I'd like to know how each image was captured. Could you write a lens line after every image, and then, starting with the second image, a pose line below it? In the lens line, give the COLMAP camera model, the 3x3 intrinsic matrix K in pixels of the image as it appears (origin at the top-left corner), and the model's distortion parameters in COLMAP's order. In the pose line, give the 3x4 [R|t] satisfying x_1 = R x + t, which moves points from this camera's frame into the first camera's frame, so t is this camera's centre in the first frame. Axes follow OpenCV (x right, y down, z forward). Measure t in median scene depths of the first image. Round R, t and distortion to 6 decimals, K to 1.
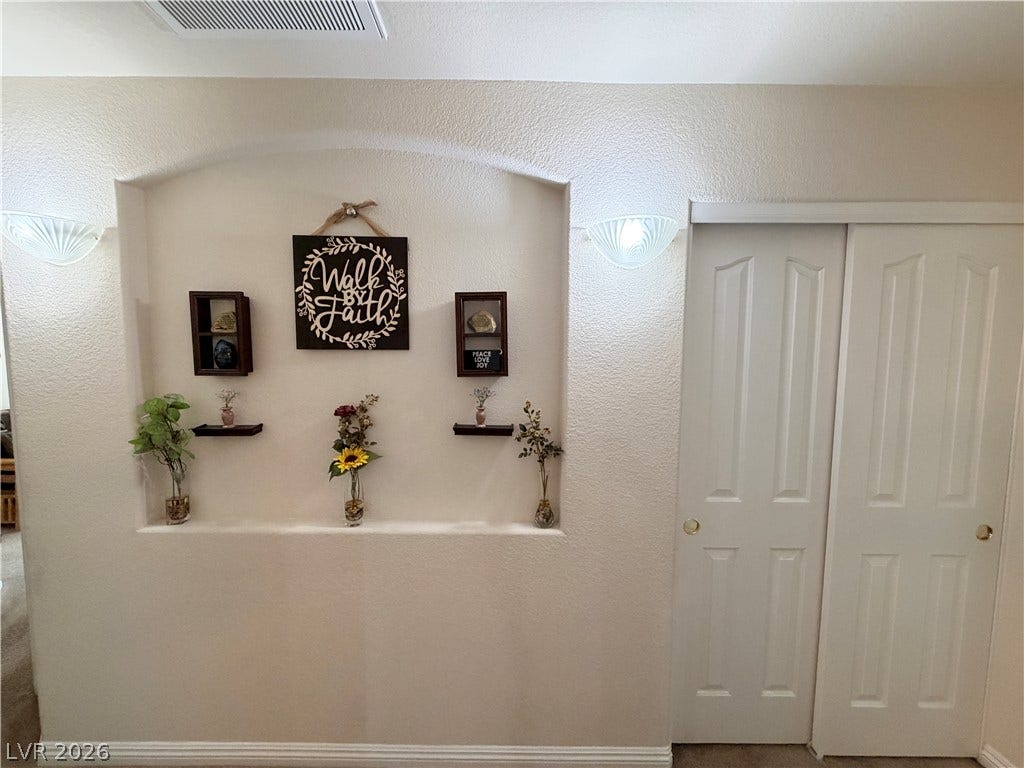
lens RADIAL K [[408.6, 0, 509.0], [0, 408.6, 384.0], [0, 0, 1]] dist [-0.001258, 0.000367]
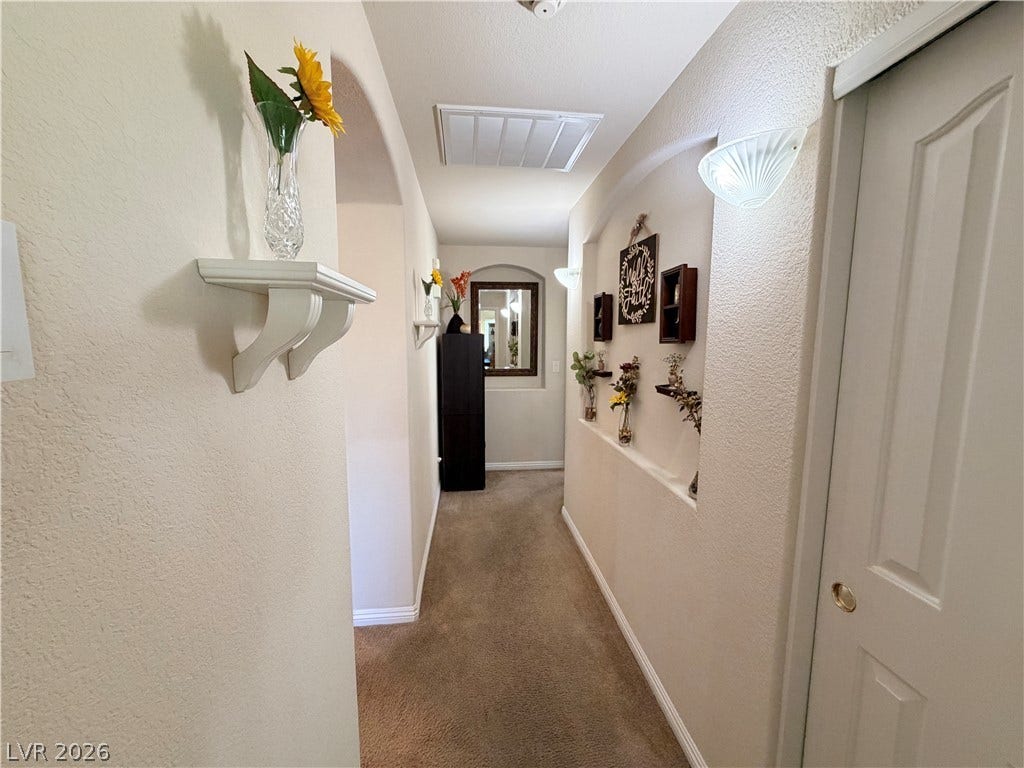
lens RADIAL K [[408.6, 0, 509.0], [0, 408.6, 384.0], [0, 0, 1]] dist [-0.001258, 0.000367]
pose [[0.101690, 0.108732, -0.988856, 1.002523], [-0.080544, 0.991646, 0.100756, 0.014459], [0.991550, 0.069400, 0.109598, 0.435025]]
